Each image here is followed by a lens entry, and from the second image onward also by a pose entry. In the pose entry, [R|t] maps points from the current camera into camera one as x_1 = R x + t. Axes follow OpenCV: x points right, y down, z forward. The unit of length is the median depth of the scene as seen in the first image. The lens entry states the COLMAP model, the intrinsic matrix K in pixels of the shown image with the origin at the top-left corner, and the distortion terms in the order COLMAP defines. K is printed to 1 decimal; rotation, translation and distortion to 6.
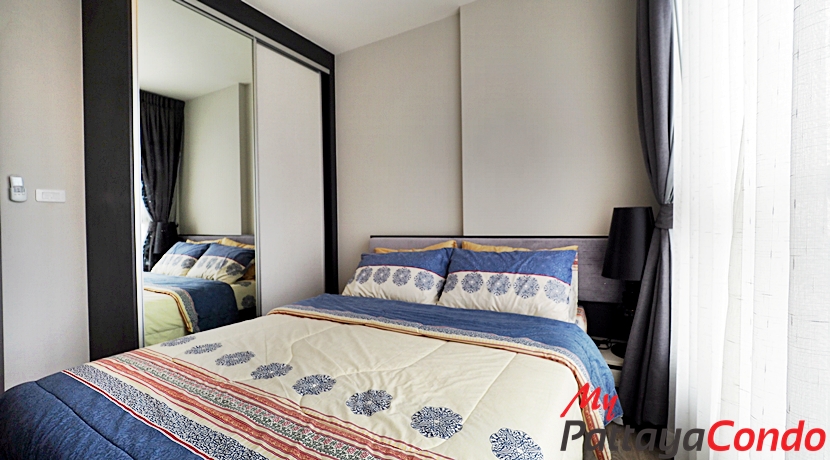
lens RADIAL K [[354.8, 0, 414.8], [0, 354.8, 231.7], [0, 0, 1]] dist [-0.015775, 0.000529]
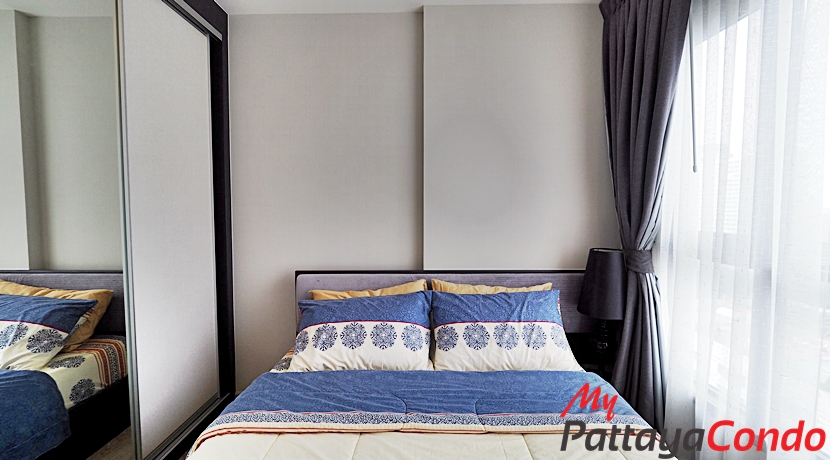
lens RADIAL K [[354.8, 0, 415.1], [0, 354.8, 228.4], [0, 0, 1]] dist [-0.015775, 0.000529]
pose [[0.870673, -0.017469, 0.491552, -0.358882], [-0.000052, 0.999366, 0.035607, -0.141910], [-0.491862, -0.031028, 0.870120, 0.278173]]
